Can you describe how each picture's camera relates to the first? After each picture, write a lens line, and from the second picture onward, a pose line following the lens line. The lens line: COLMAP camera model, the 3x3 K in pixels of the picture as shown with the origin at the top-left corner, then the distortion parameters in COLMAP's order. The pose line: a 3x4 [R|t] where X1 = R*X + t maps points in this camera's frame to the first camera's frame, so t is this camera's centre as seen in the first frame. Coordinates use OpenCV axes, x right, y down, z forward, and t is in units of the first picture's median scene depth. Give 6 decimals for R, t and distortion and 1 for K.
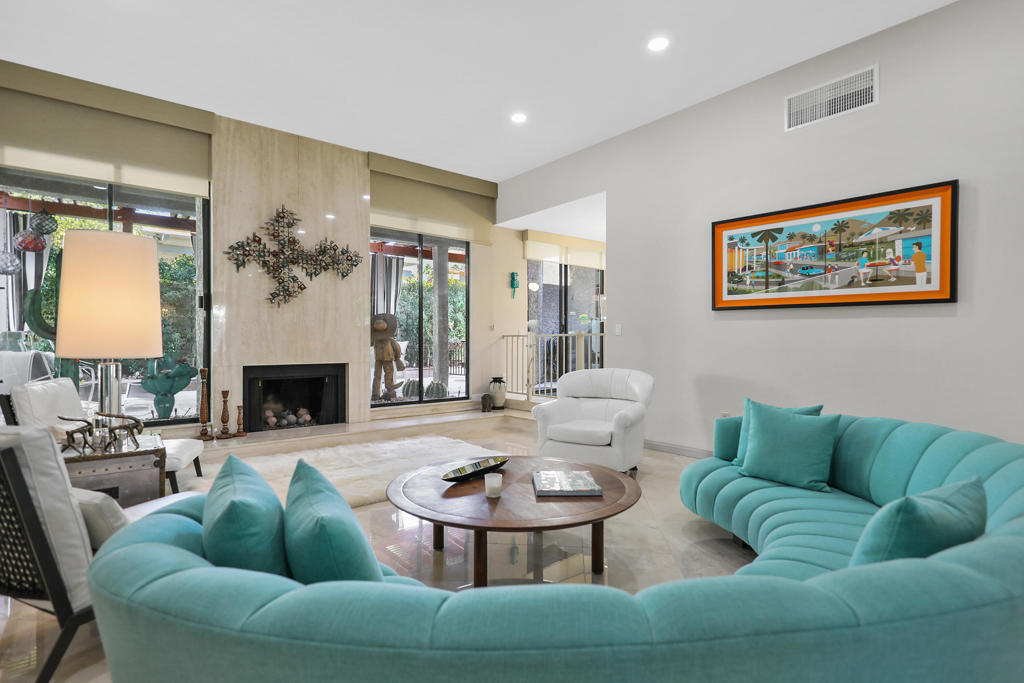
lens RADIAL K [[540.5, 0, 534.5], [0, 540.5, 343.8], [0, 0, 1]] dist [0.008506, 0.000256]
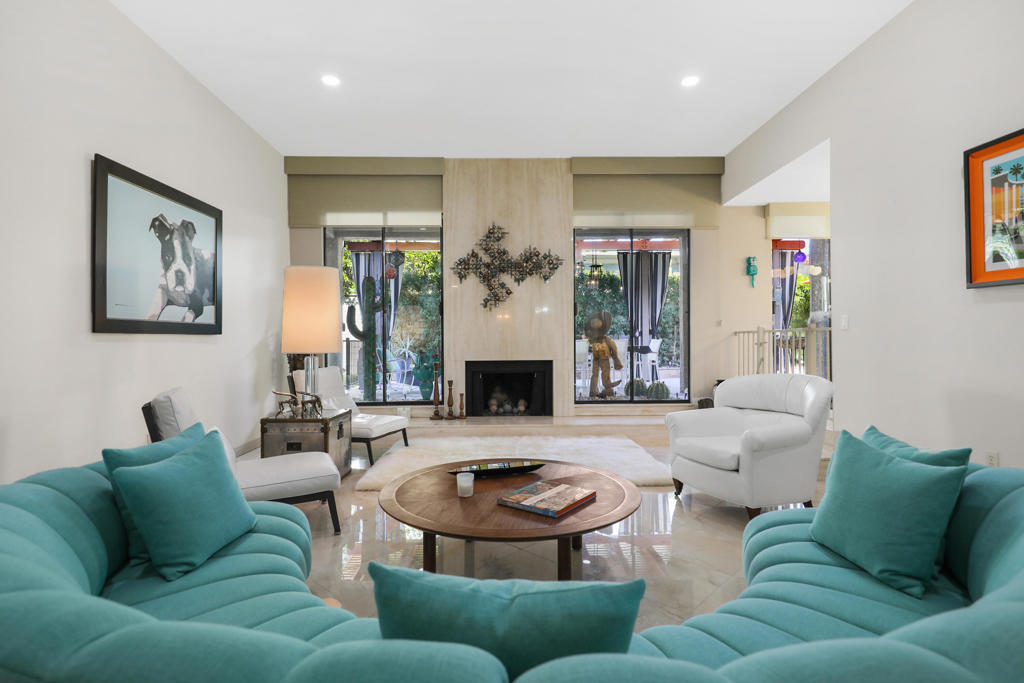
lens RADIAL K [[540.5, 0, 493.4], [0, 540.5, 340.2], [0, 0, 1]] dist [0.008506, 0.000256]
pose [[0.753519, -0.005227, -0.657405, 0.303218], [0.004426, 0.999986, -0.002878, -0.001235], [0.657411, -0.000741, 0.753532, 0.135770]]
